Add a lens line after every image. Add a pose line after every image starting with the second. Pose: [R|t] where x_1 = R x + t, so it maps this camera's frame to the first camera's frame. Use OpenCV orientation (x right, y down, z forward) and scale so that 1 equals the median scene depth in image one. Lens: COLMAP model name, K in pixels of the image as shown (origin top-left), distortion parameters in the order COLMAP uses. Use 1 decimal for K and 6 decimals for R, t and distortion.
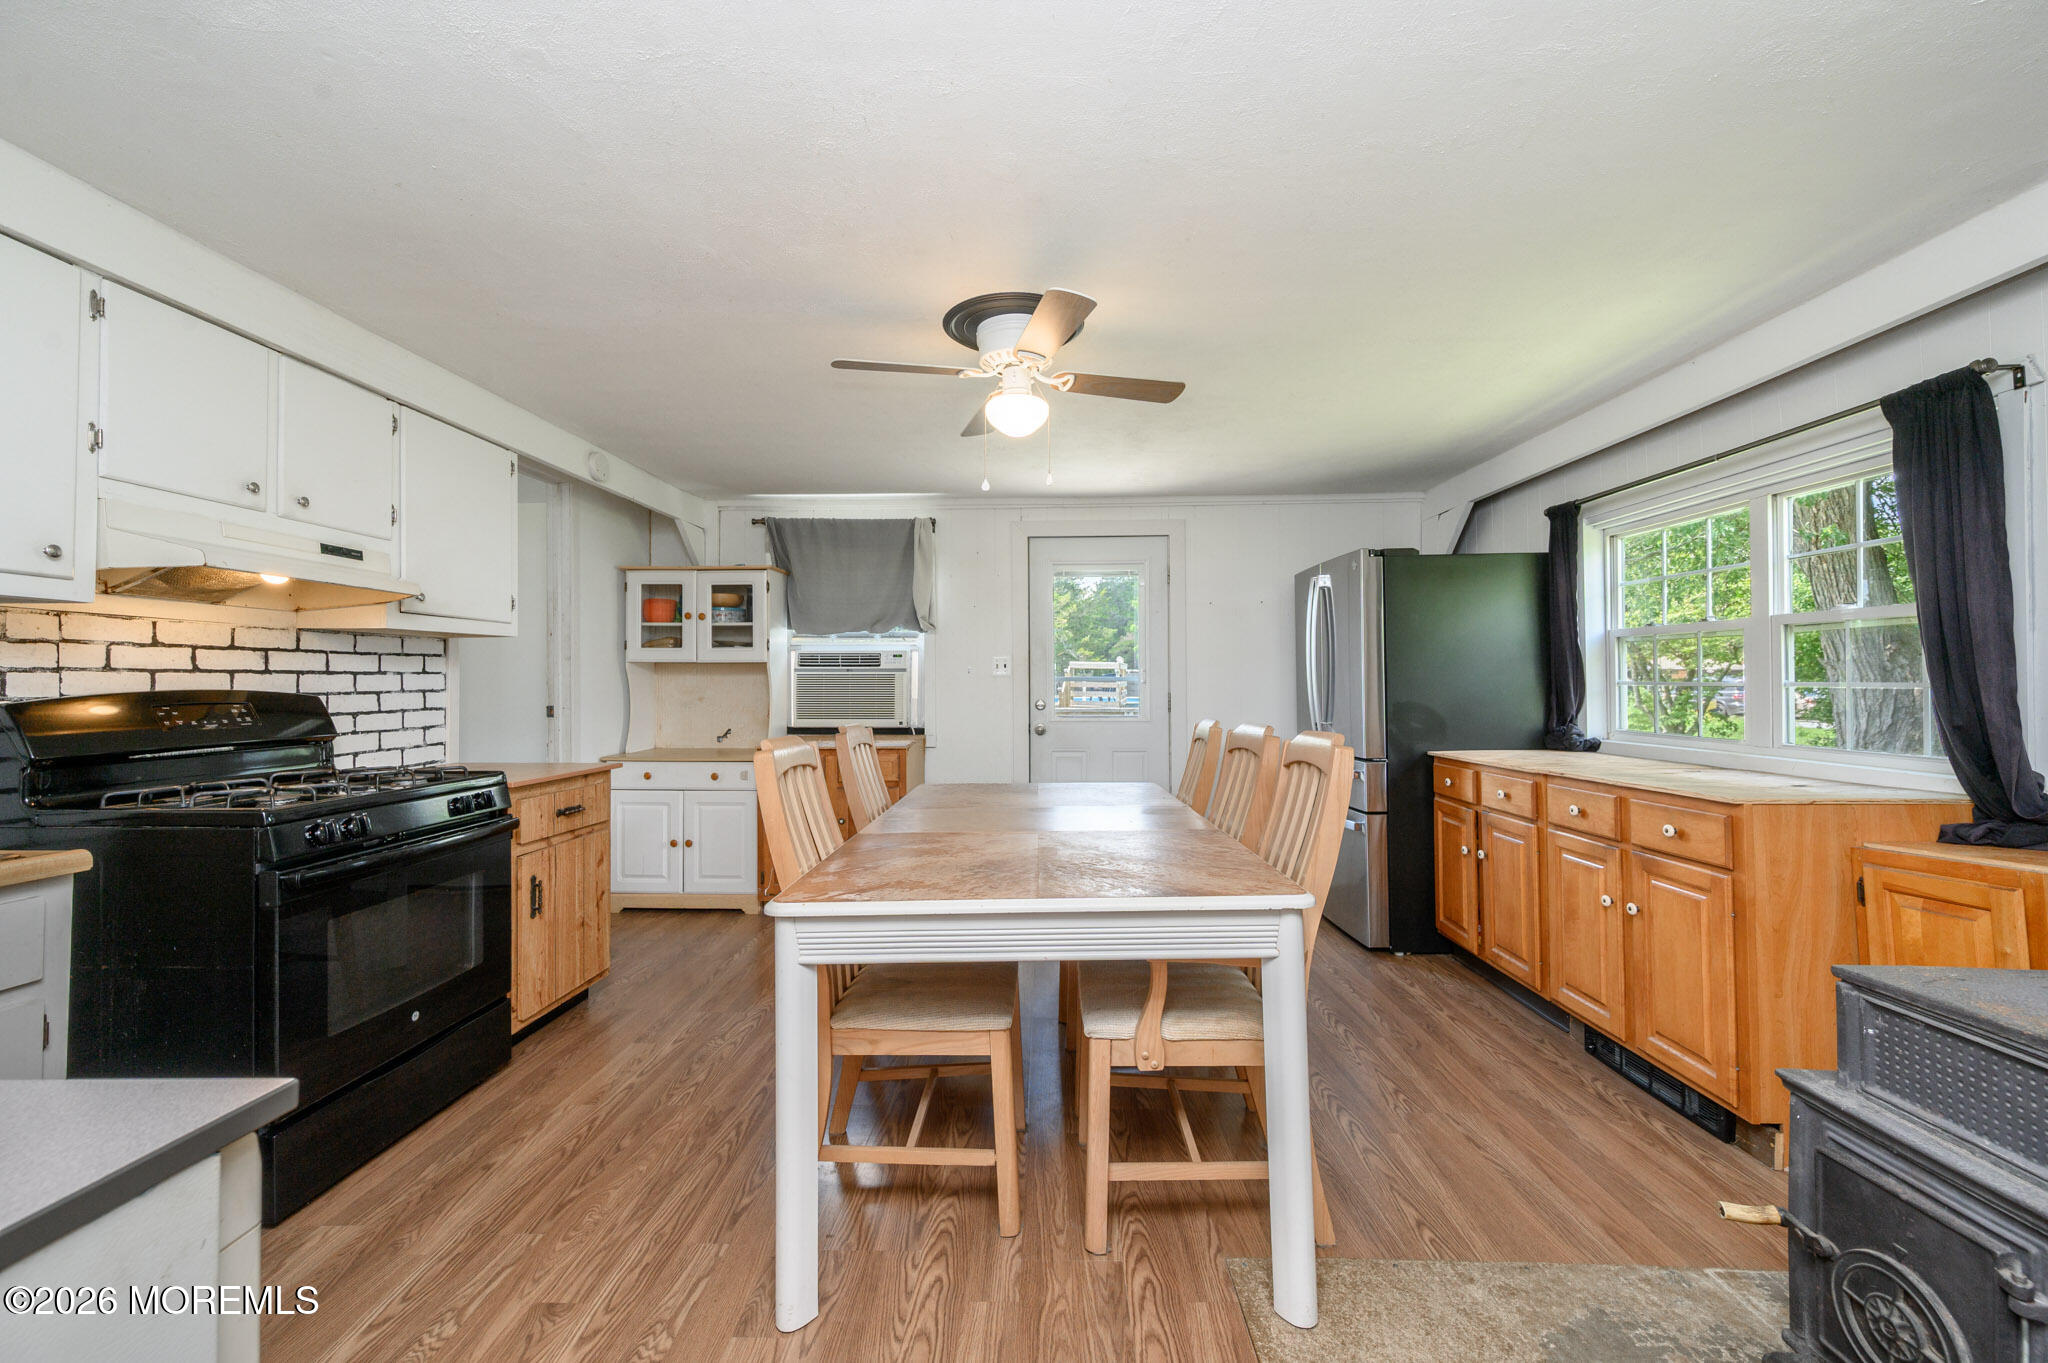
lens RADIAL K [[805.4, 0, 1022.0], [0, 805.4, 672.3], [0, 0, 1]] dist [-0.000145, -0.000182]
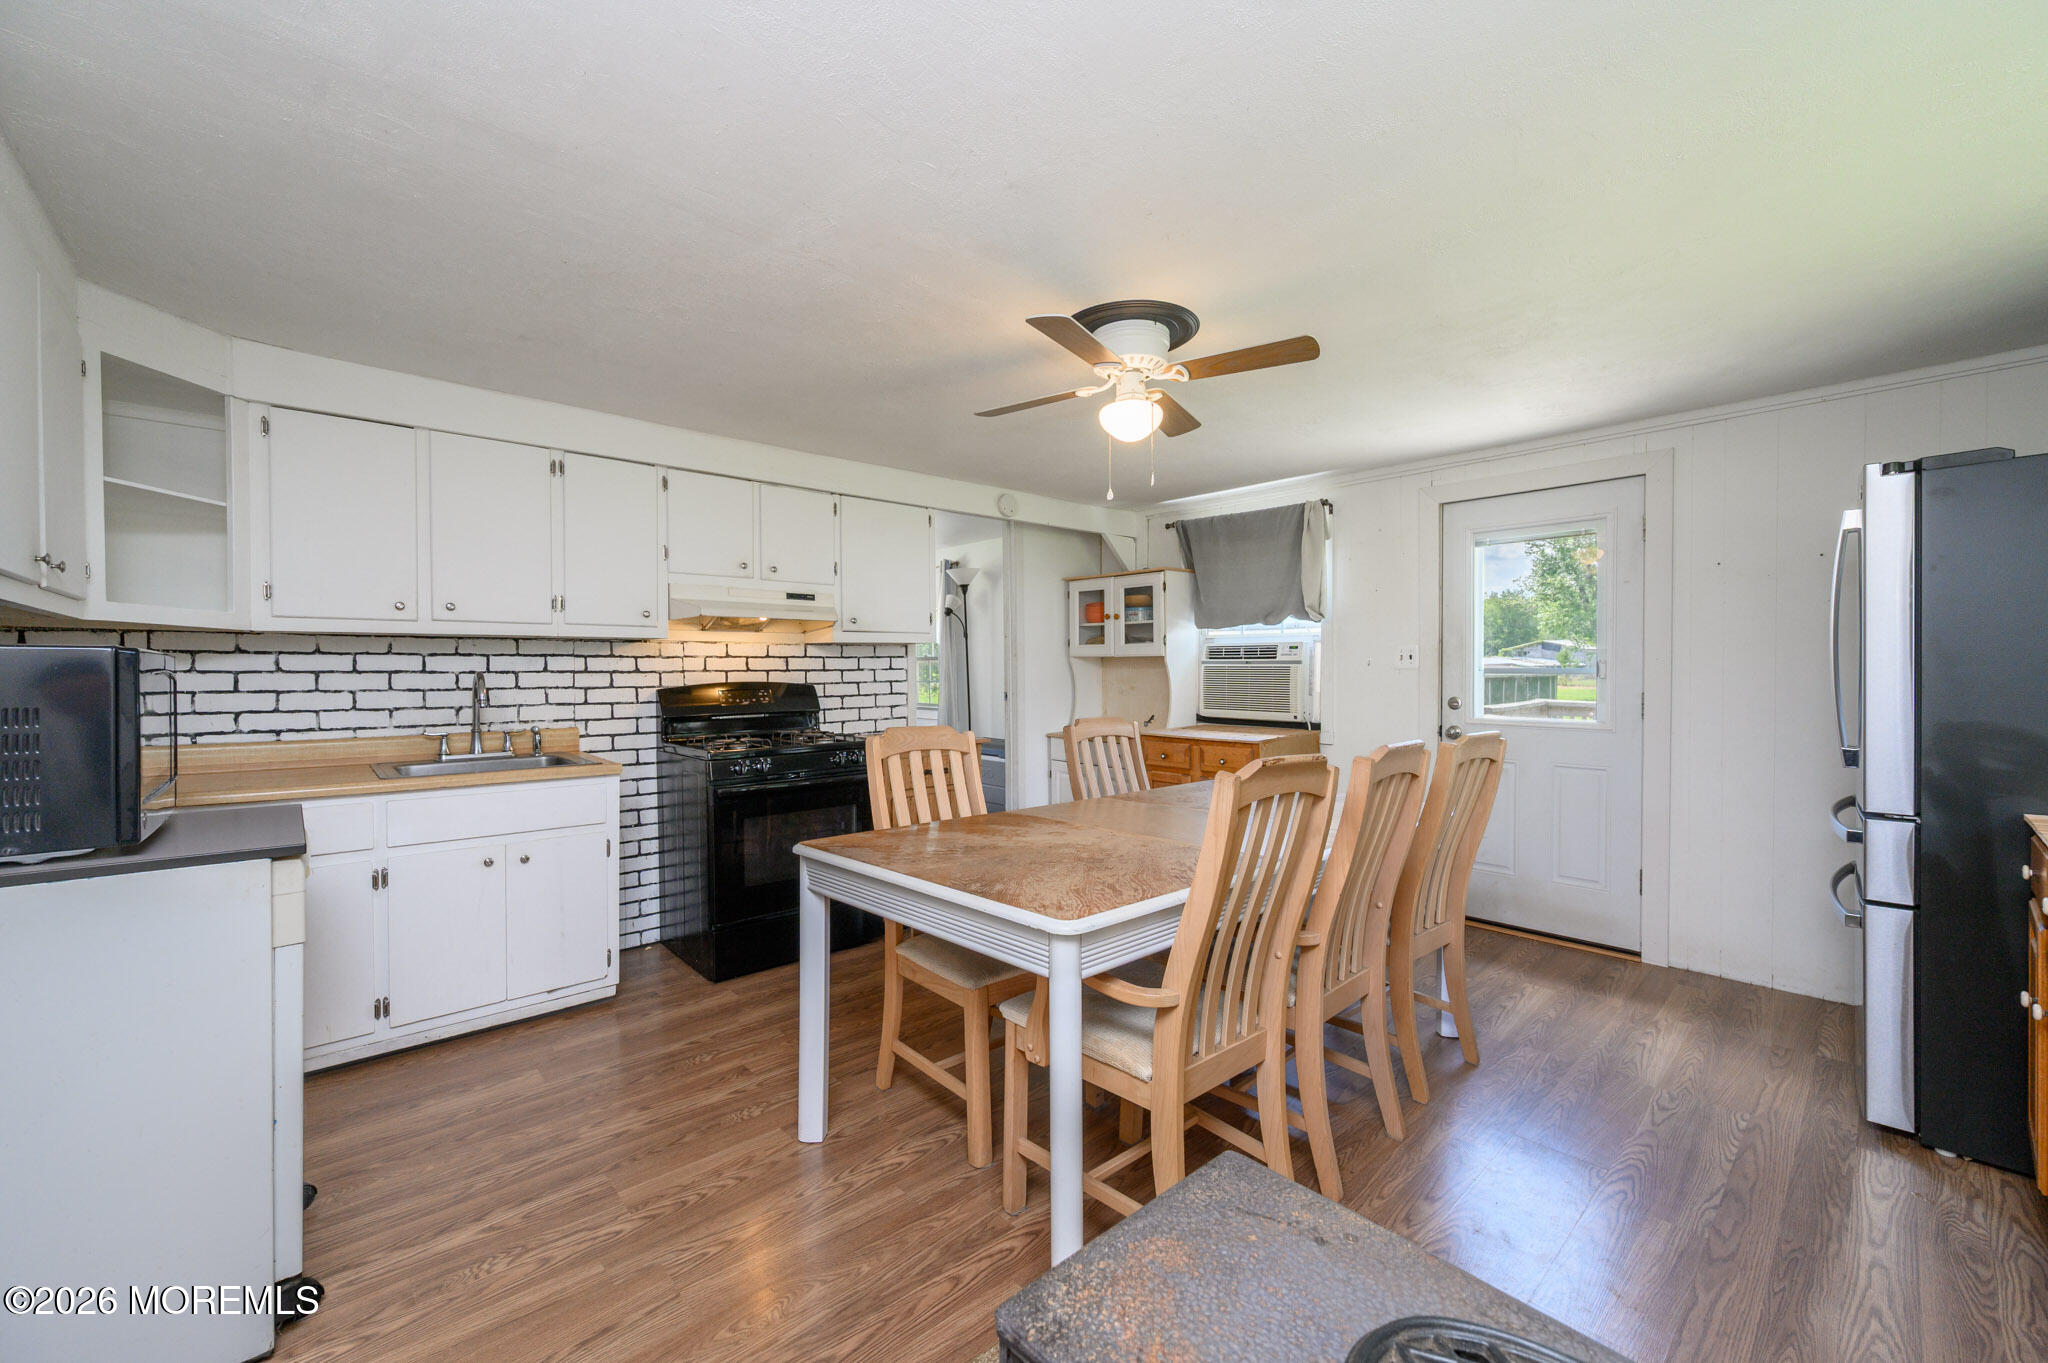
lens RADIAL K [[808.2, 0, 1026.8], [0, 808.2, 681.9], [0, 0, 1]] dist [-0.000168, 0.000049]
pose [[0.699541, 0.014719, -0.714441, 0.543868], [0.010246, 0.999478, 0.030624, -0.020794], [0.714519, -0.028742, 0.699025, 0.164206]]
